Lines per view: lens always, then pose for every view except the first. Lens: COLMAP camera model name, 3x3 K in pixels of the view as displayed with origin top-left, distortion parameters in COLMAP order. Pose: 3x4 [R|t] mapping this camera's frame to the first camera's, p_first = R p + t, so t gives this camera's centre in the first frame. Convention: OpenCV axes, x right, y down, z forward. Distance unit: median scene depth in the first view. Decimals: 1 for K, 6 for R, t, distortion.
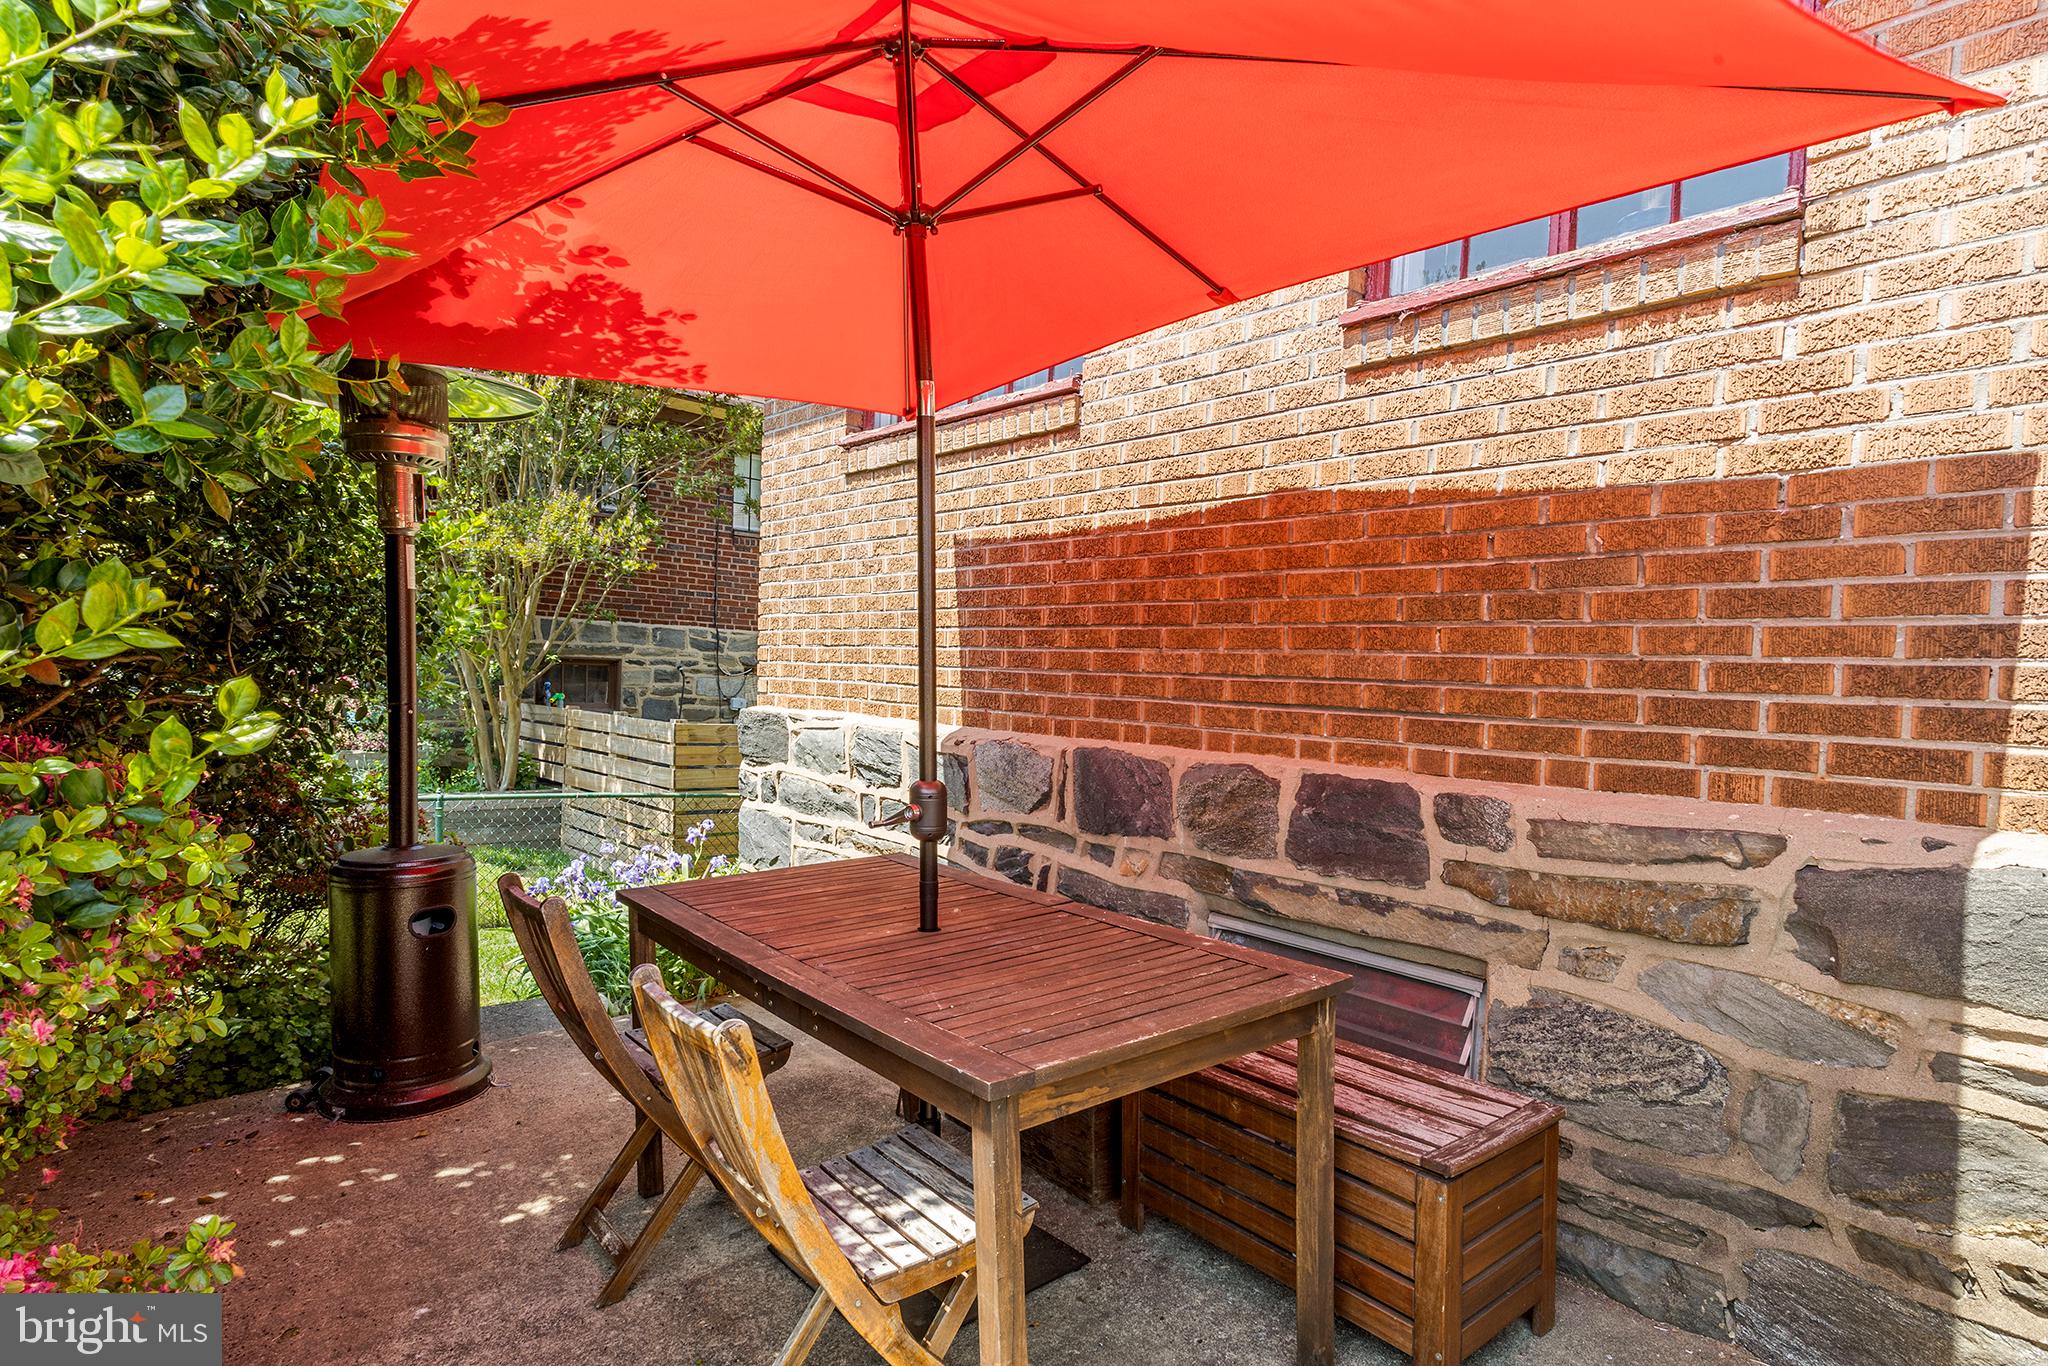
lens RADIAL K [[993.9, 0, 1072.8], [0, 993.9, 713.0], [0, 0, 1]] dist [-0.000050, 0.001226]
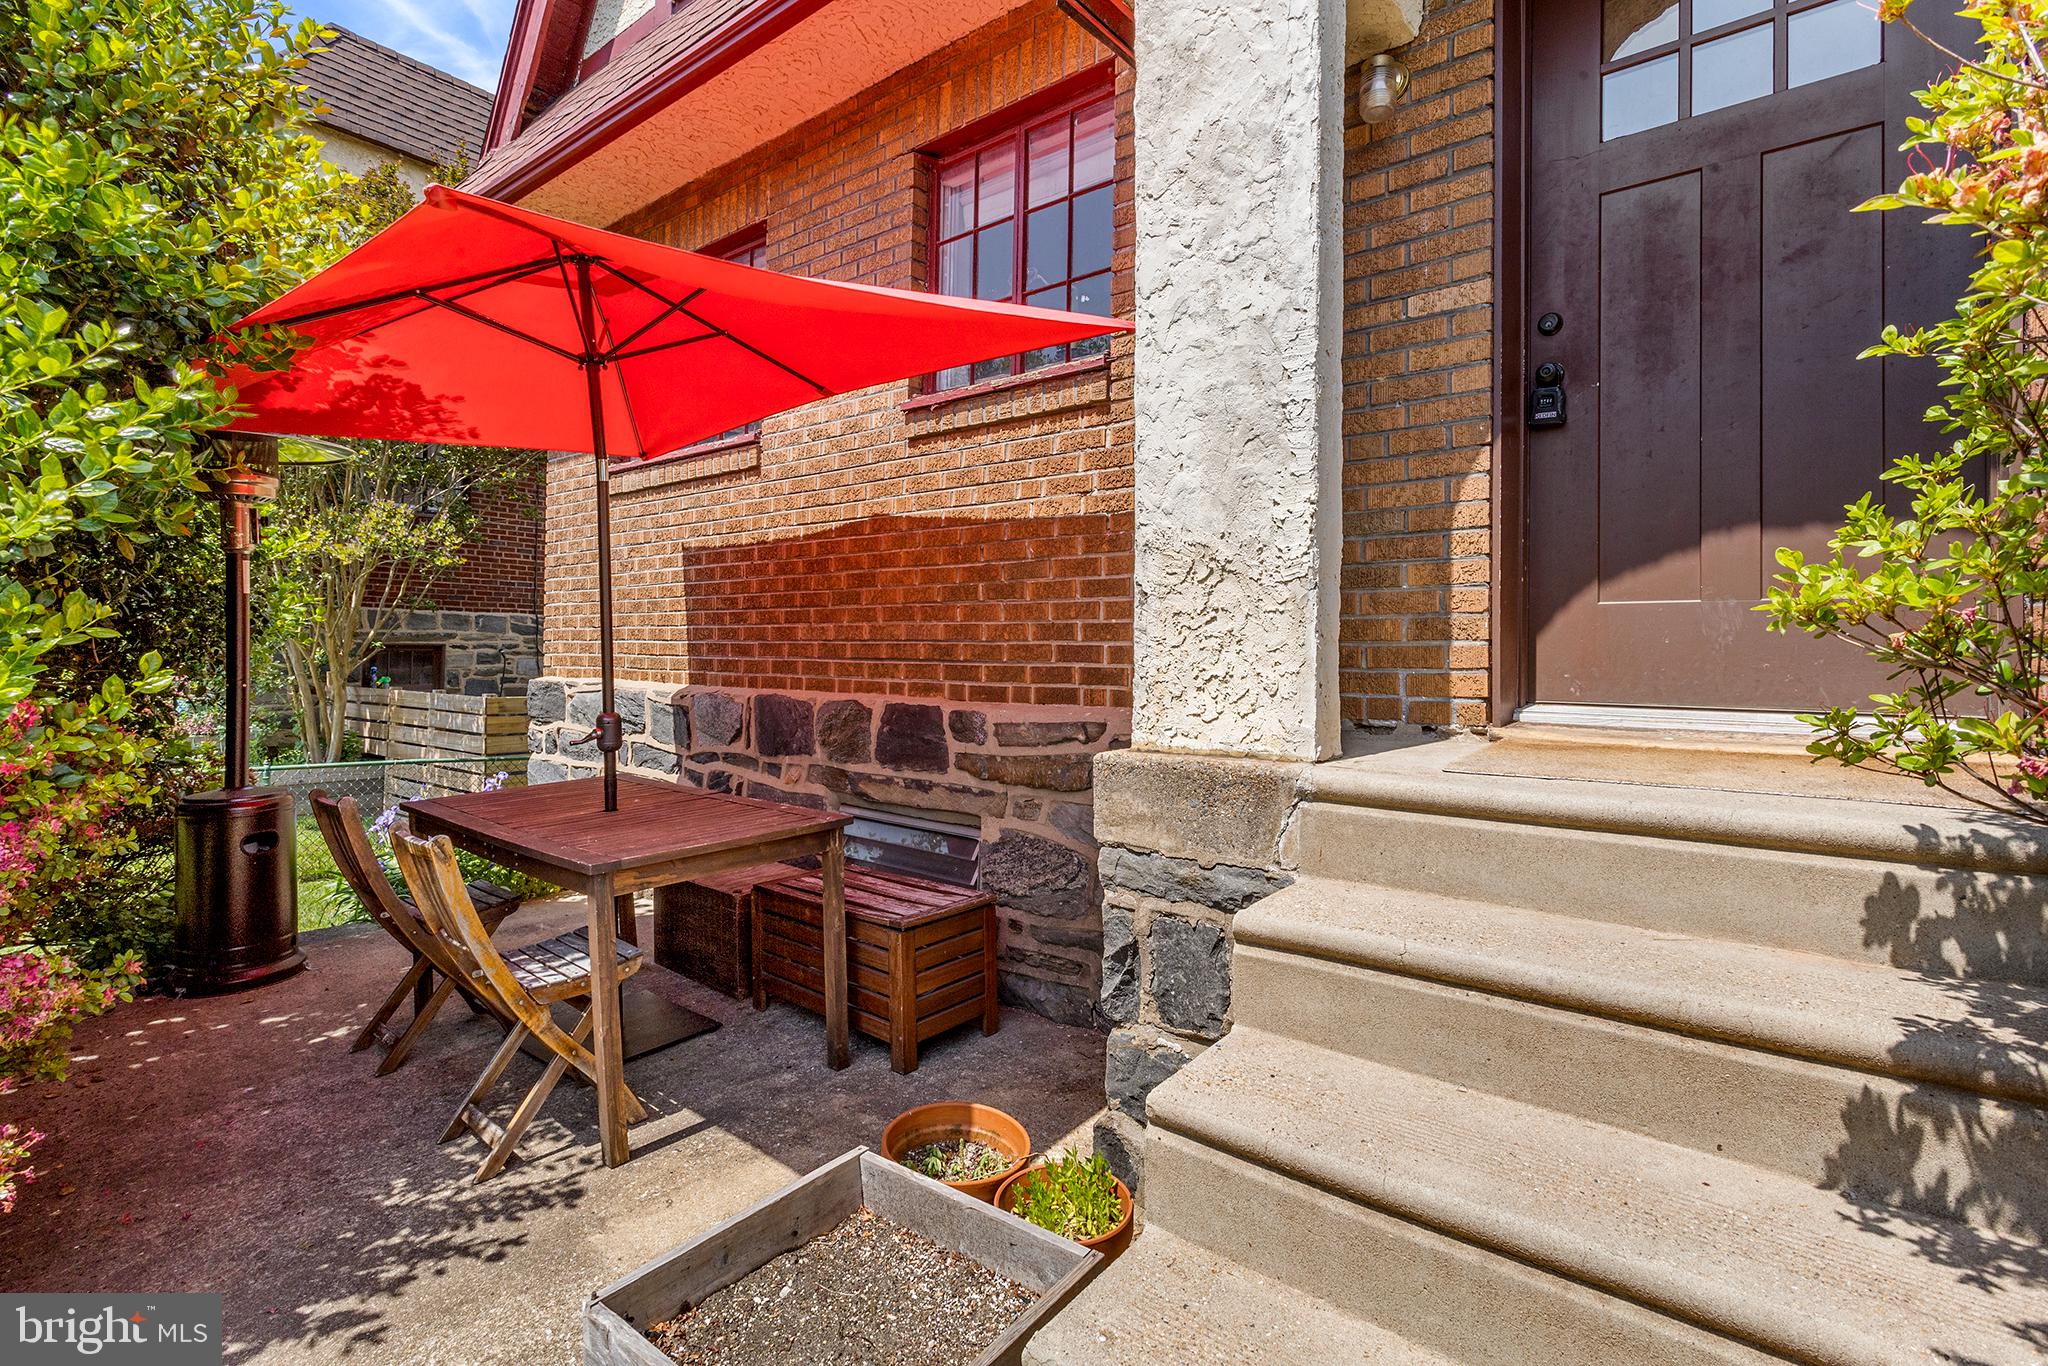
lens RADIAL K [[954.7, 0, 1021.1], [0, 954.7, 625.7], [0, 0, 1]] dist [0.003434, 0.000365]
pose [[0.994659, -0.026362, 0.099793, 0.292890], [0.032414, 0.997700, -0.059525, 0.035510], [-0.097994, 0.062442, 0.993226, -0.458868]]
